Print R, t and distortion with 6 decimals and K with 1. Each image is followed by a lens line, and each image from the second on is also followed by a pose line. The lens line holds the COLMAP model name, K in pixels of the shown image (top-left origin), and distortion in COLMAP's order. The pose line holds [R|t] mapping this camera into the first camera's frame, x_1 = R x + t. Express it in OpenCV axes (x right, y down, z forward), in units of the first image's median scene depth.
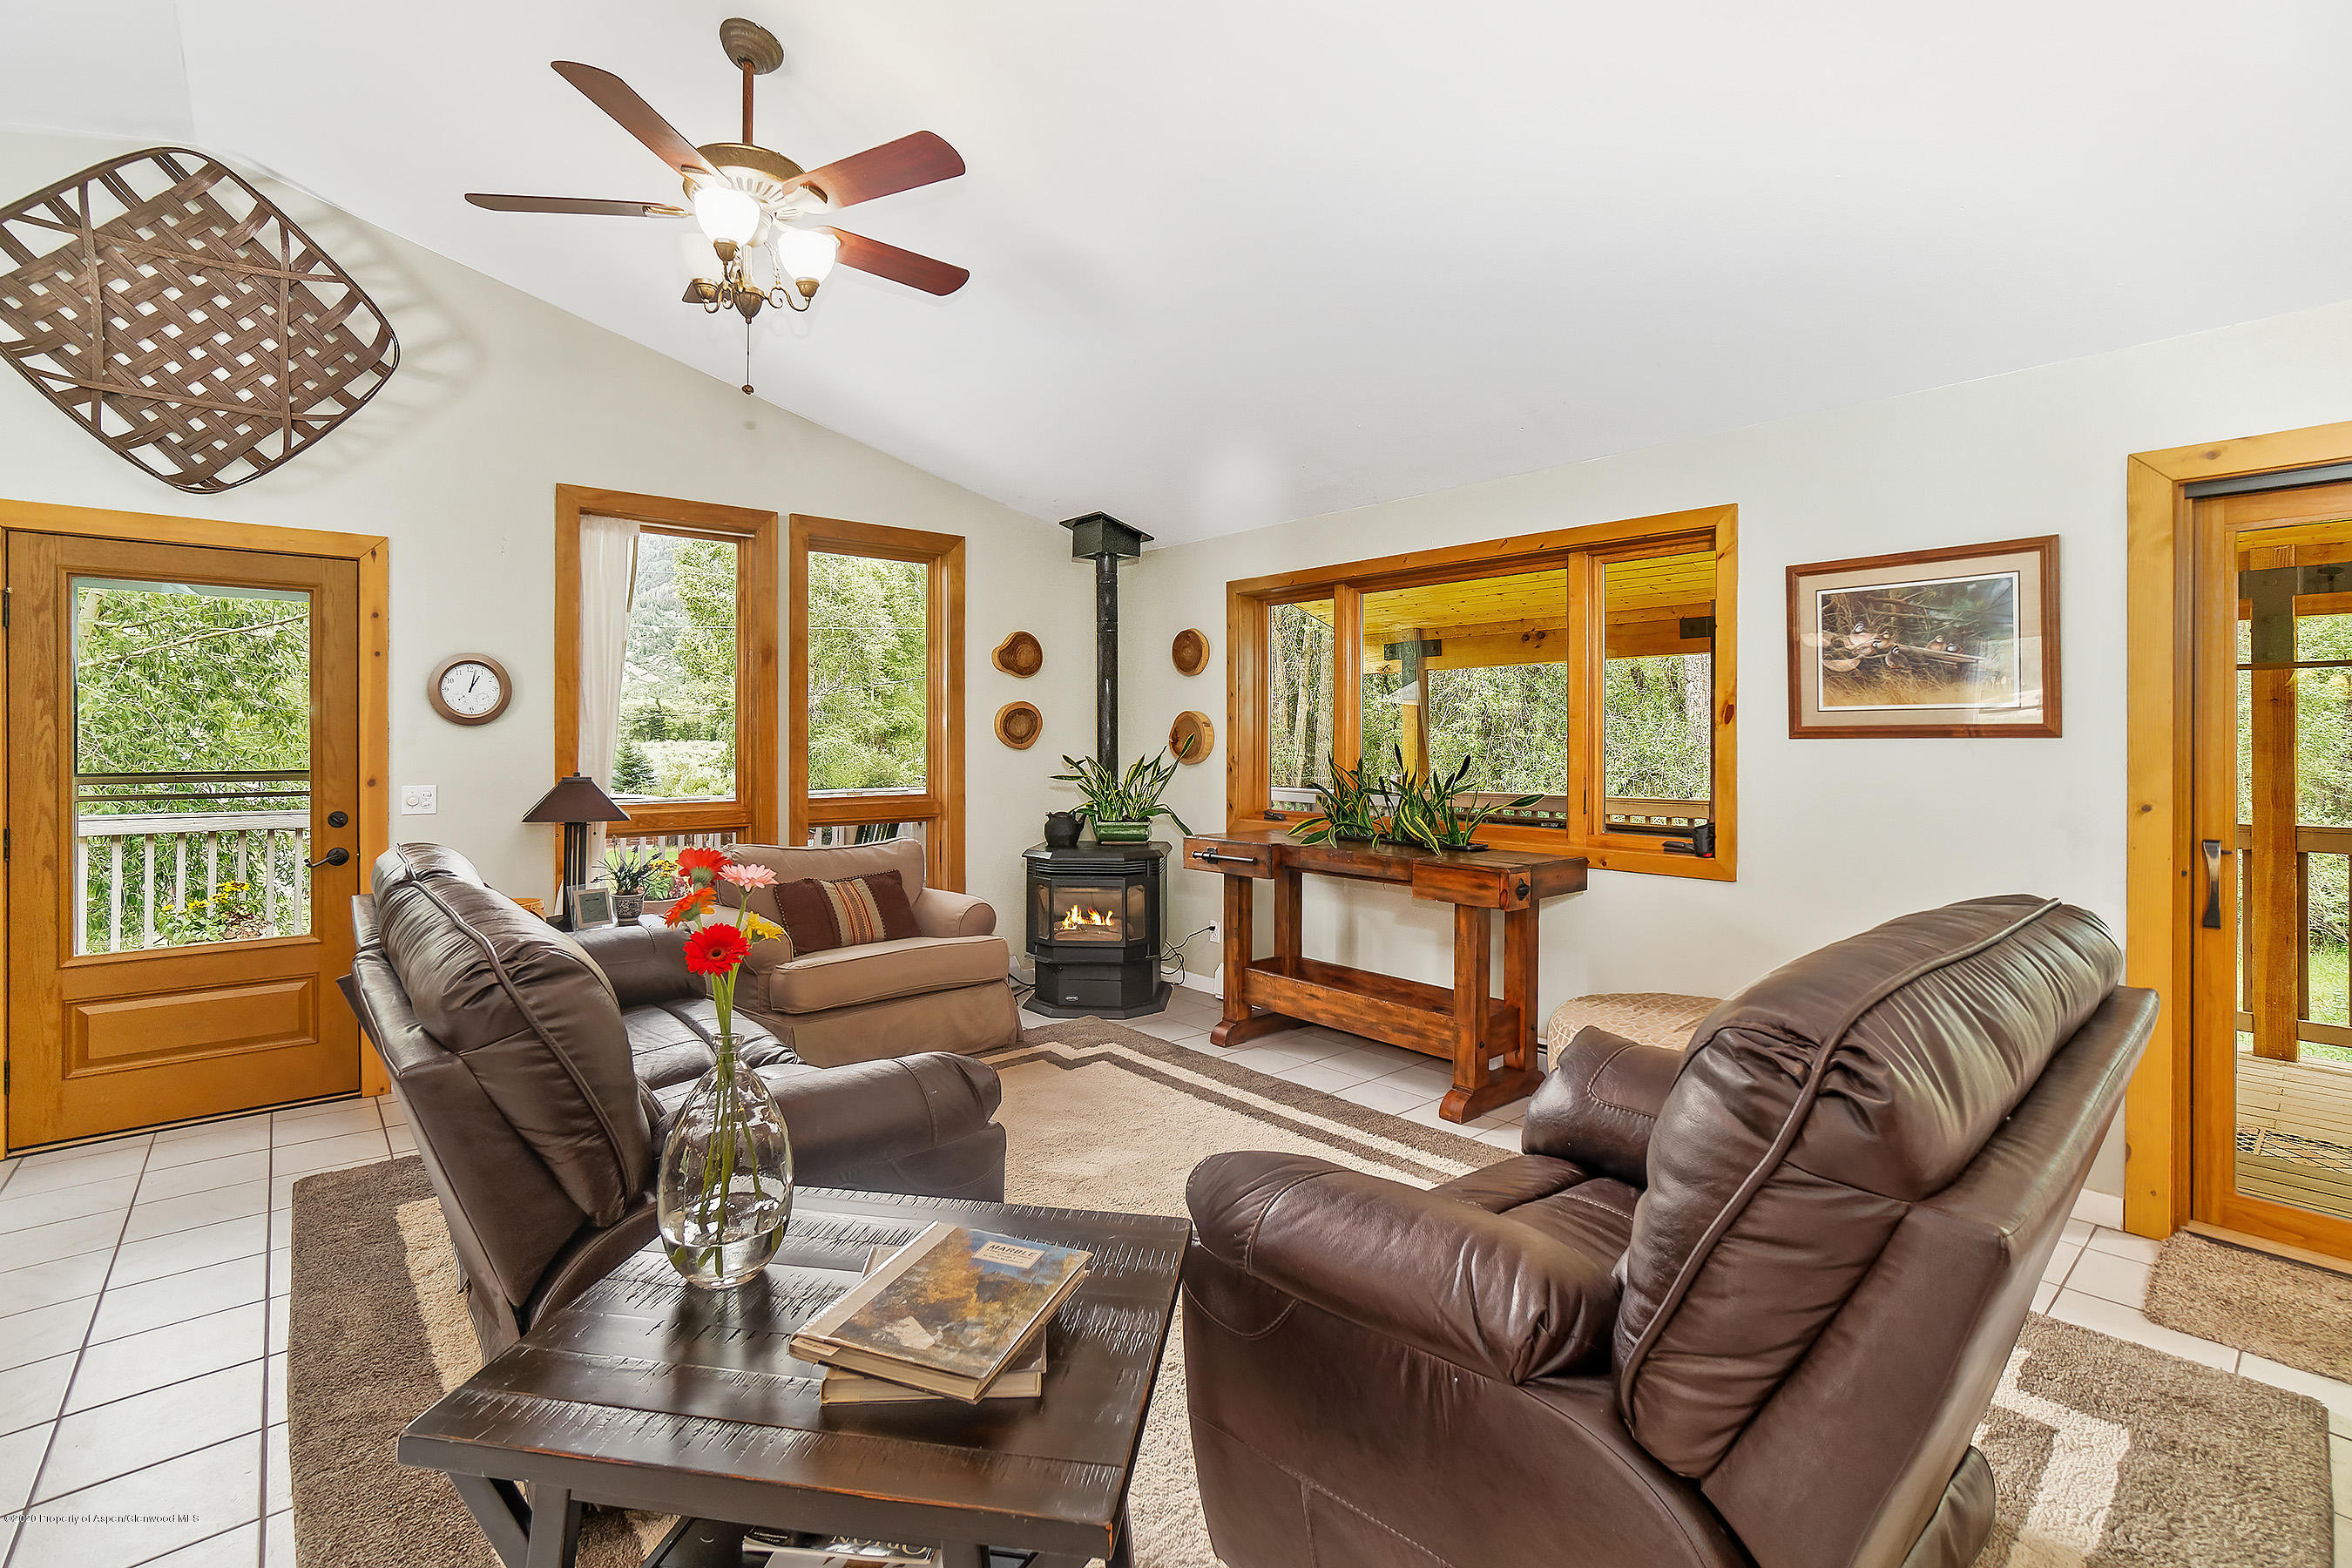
lens RADIAL K [[1030.7, 0, 1185.9], [0, 1030.7, 733.7], [0, 0, 1]] dist [0.001258, 0.001320]
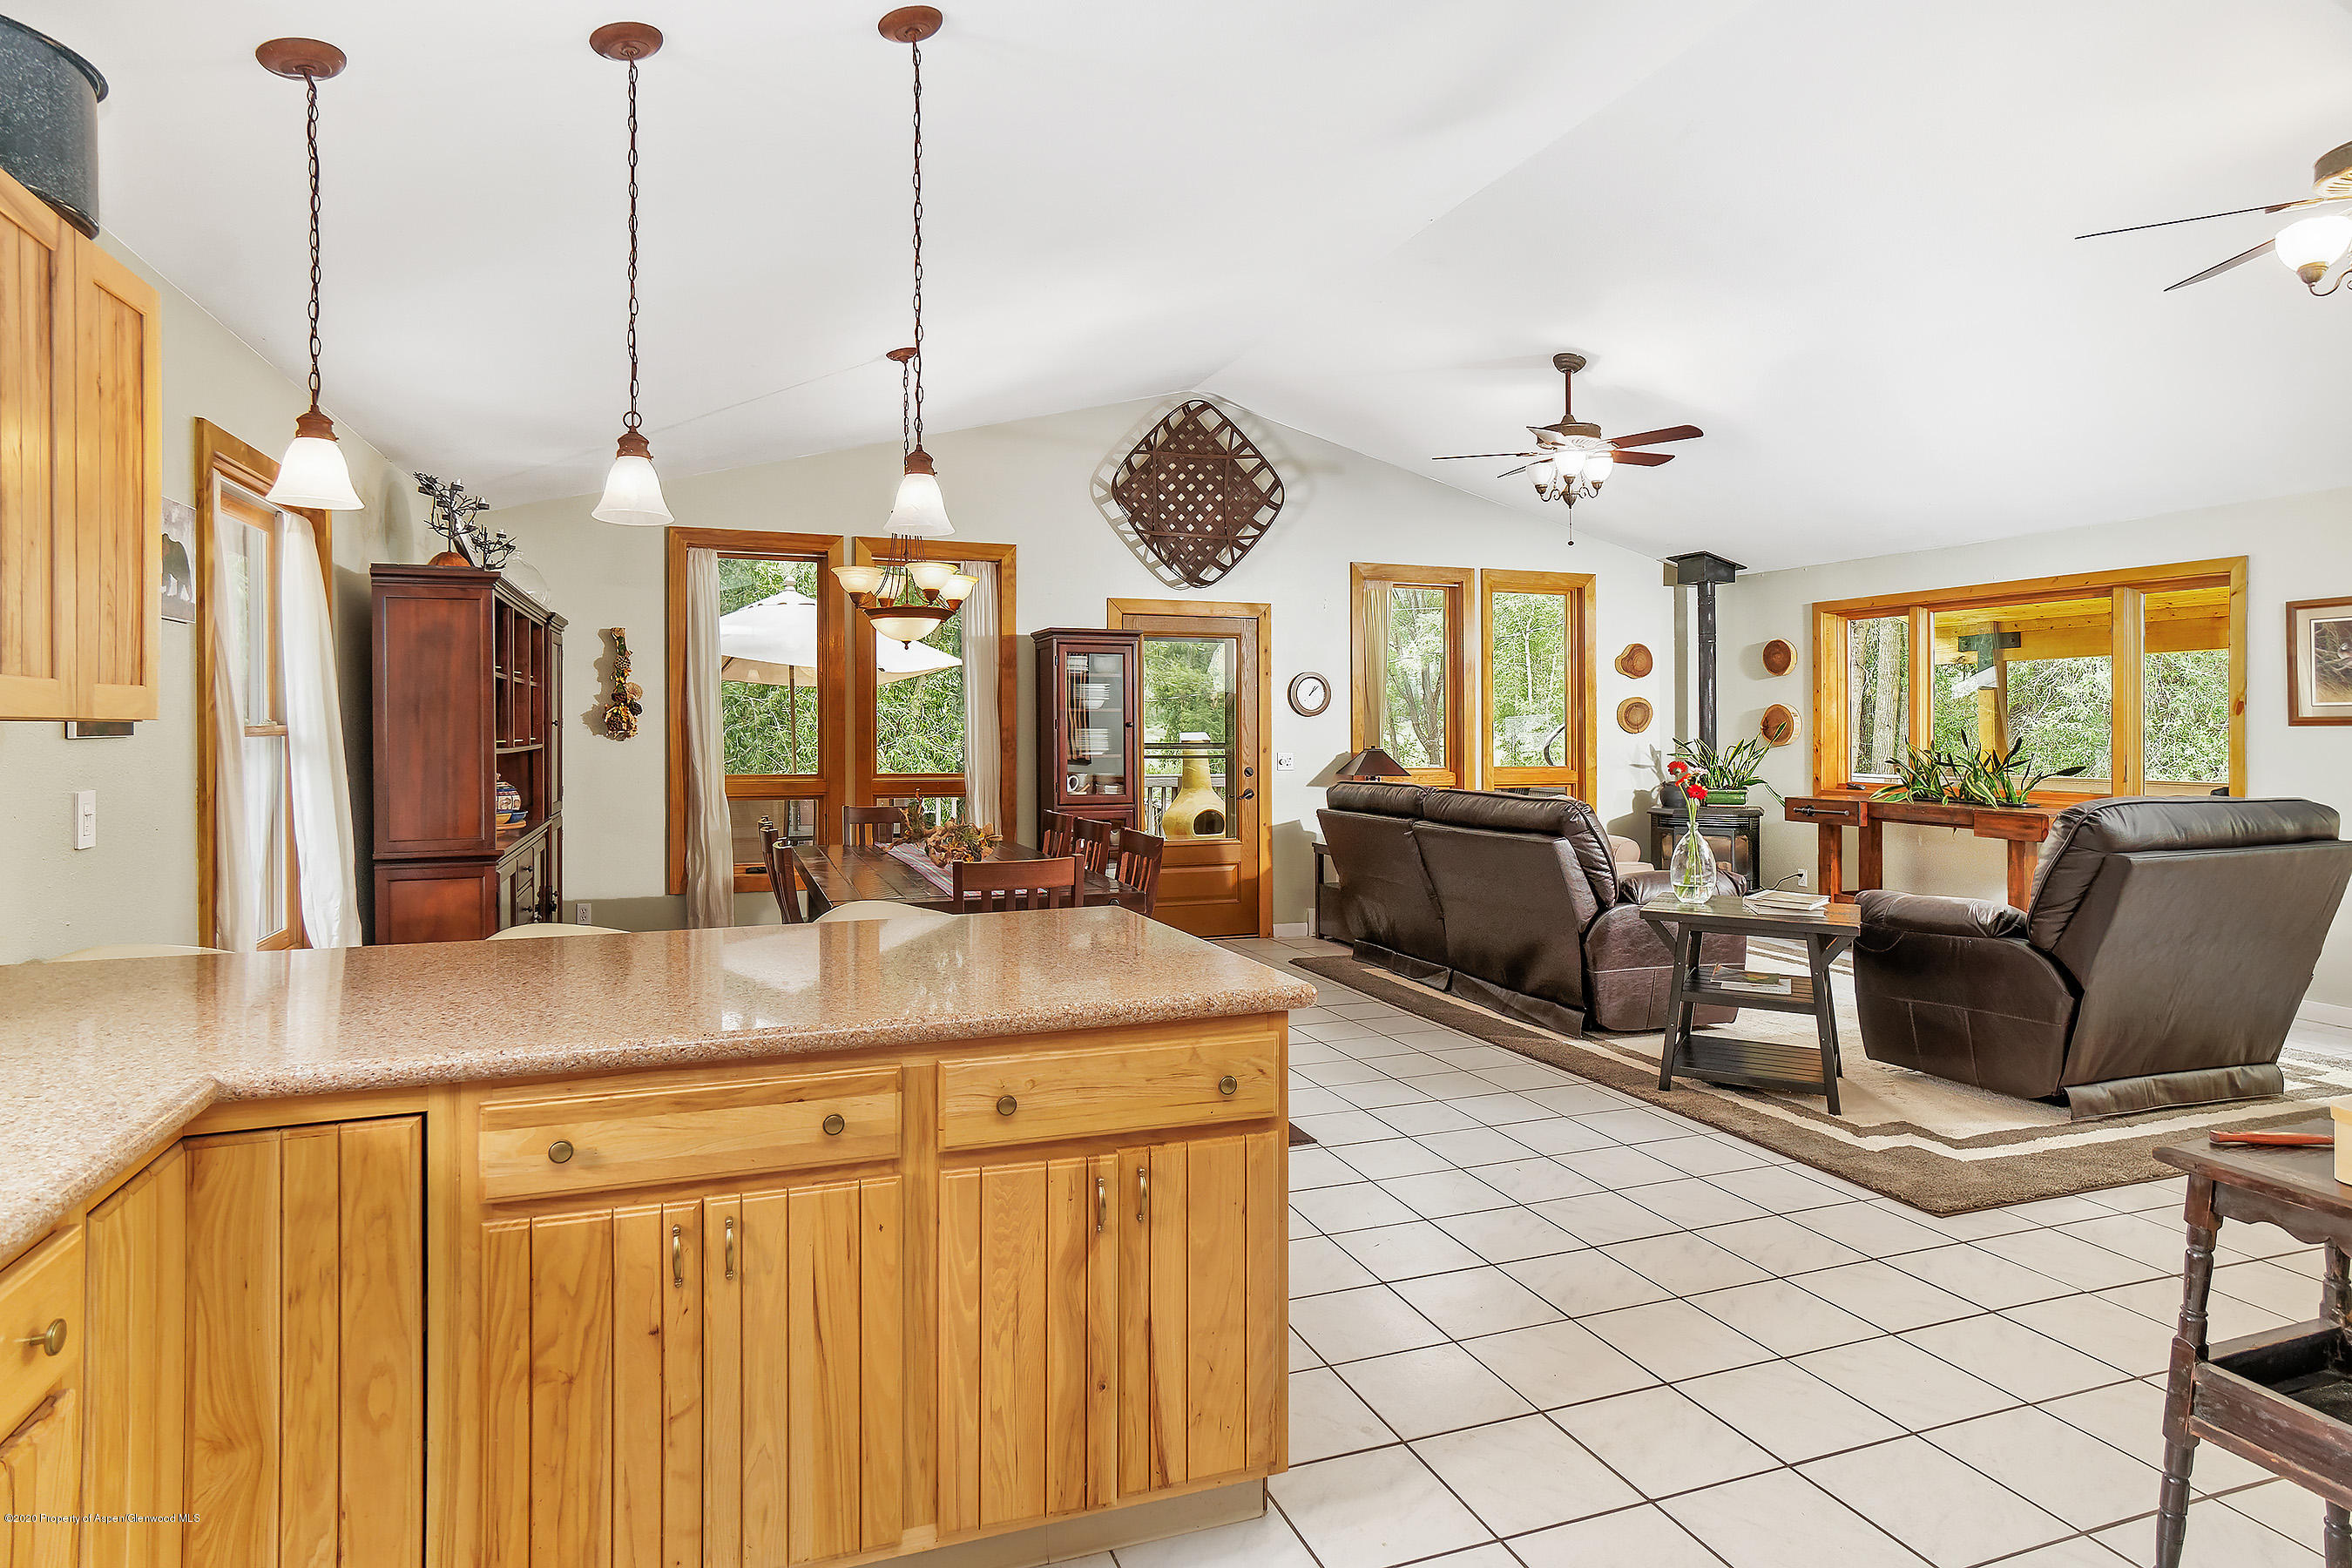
lens RADIAL K [[1254.7, 0, 1223.3], [0, 1254.7, 729.1], [0, 0, 1]] dist [0.022585, 0.001792]
pose [[0.941975, 0.003102, -0.335668, -0.160624], [-0.000652, 0.999972, 0.007411, -0.002529], [0.335682, -0.006762, 0.941951, -0.934403]]
